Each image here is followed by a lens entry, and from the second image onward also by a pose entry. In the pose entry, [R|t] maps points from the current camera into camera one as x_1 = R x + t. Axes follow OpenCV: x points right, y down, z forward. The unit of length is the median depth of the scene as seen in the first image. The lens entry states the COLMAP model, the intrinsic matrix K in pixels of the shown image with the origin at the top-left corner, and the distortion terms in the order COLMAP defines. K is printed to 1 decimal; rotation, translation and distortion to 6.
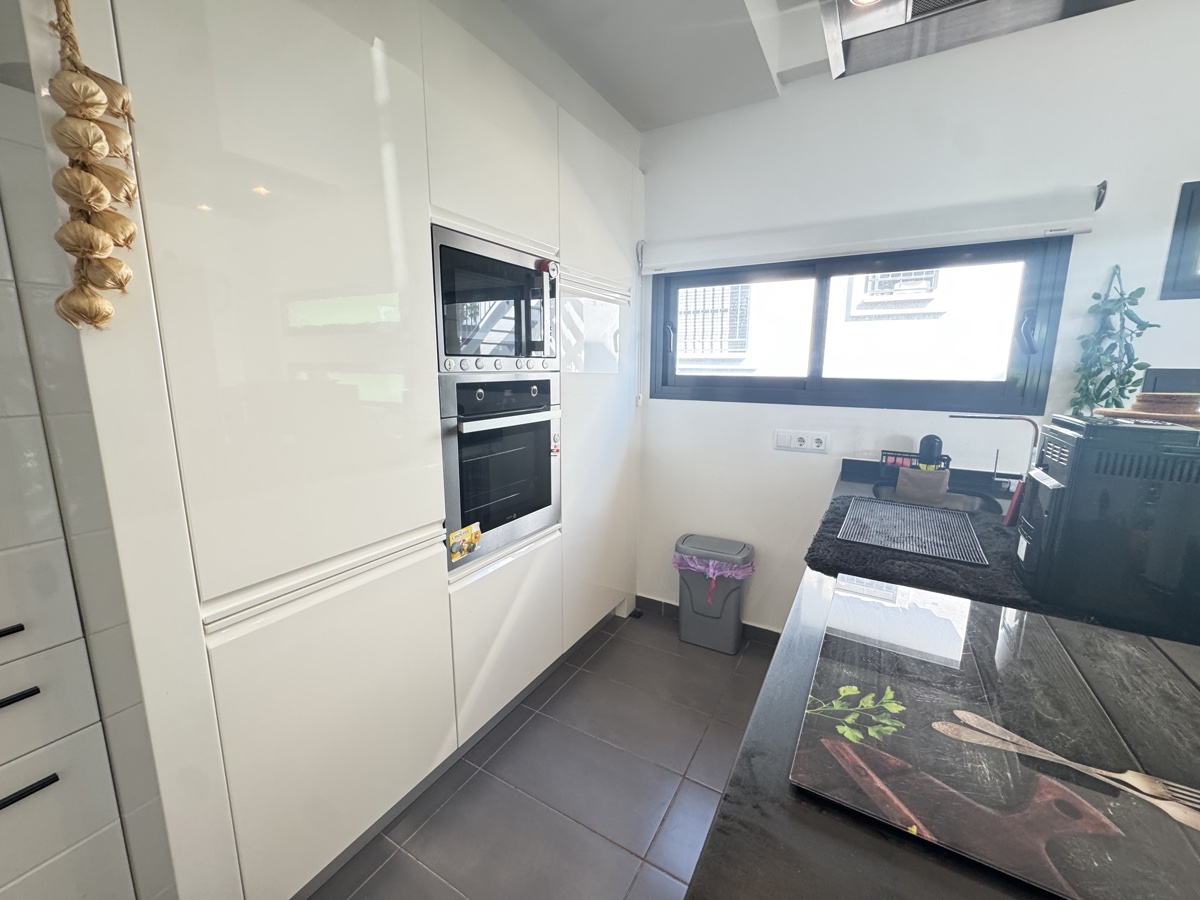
lens RADIAL K [[482.2, 0, 597.4], [0, 482.2, 453.5], [0, 0, 1]] dist [-0.002957, 0.000745]
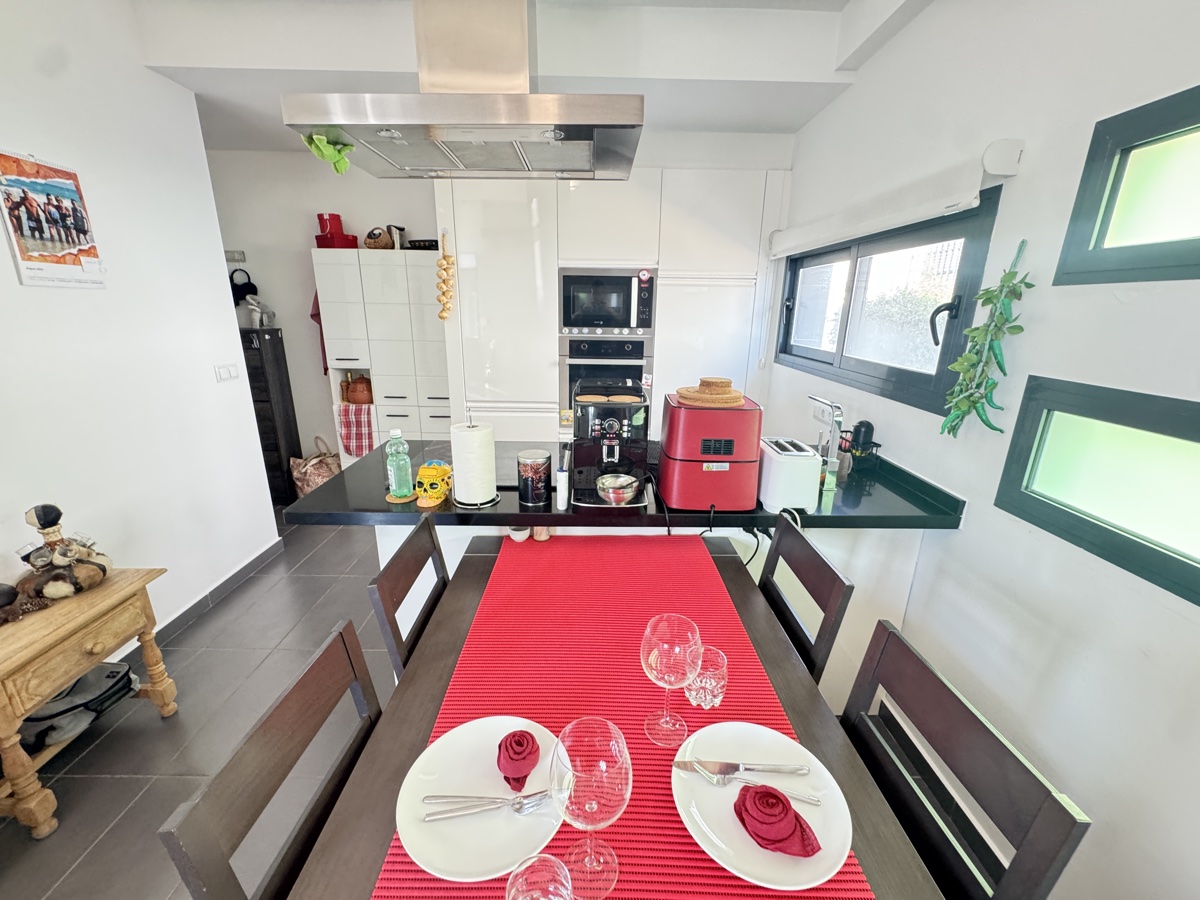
lens RADIAL K [[482.2, 0, 597.4], [0, 482.2, 446.4], [0, 0, 1]] dist [-0.002957, 0.000745]
pose [[0.512318, 0.243461, -0.823564, 1.490732], [-0.161094, 0.969196, 0.186300, -0.097860], [0.843551, 0.037226, 0.535757, -0.016981]]
